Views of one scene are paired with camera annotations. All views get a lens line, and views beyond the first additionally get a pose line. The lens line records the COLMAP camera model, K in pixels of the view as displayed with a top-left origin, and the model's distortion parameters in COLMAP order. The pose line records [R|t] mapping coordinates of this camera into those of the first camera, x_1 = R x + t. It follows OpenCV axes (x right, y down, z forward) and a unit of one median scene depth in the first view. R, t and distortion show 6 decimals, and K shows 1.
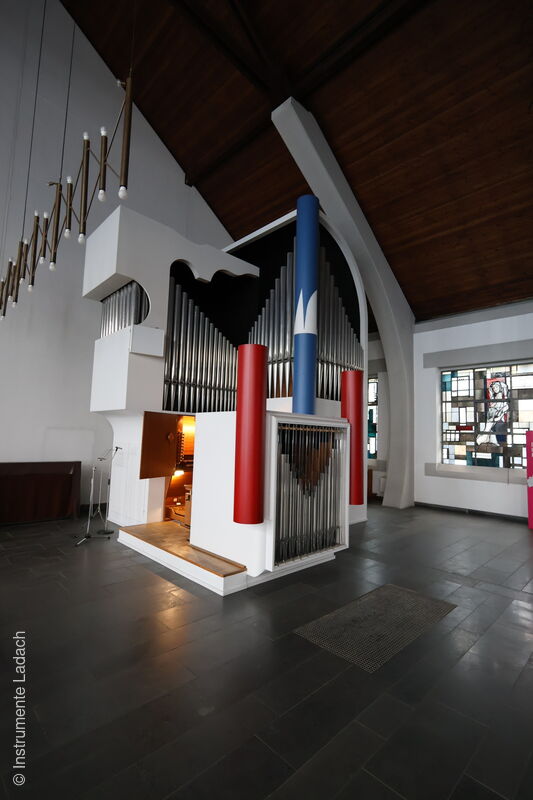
lens RADIAL K [[380.4, 0, 266.5], [0, 380.4, 400.0], [0, 0, 1]] dist [0.000463, 0.000226]
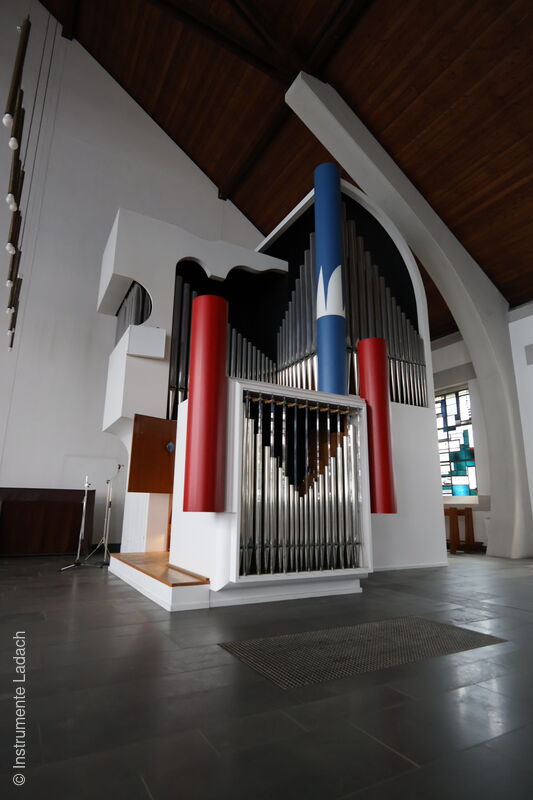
lens RADIAL K [[440.9, 0, 266.5], [0, 440.9, 400.0], [0, 0, 1]] dist [0.000002, 0.000771]
pose [[0.966408, -0.079108, -0.244535, 0.162282], [0.041881, 0.987206, -0.153849, 0.121574], [0.253577, 0.138439, 0.957357, 0.074322]]
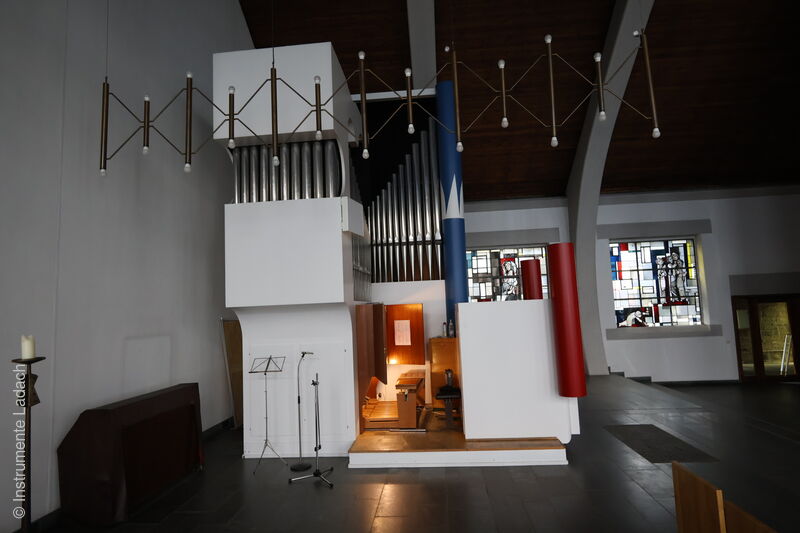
lens RADIAL K [[455.1, 0, 400.0], [0, 455.1, 266.5], [0, 0, 1]] dist [-0.000966, -0.000109]
pose [[0.753728, -0.004026, 0.657175, -0.698563], [0.004031, 0.999991, 0.001503, -0.040126], [-0.657175, 0.001516, 0.753737, 0.153042]]
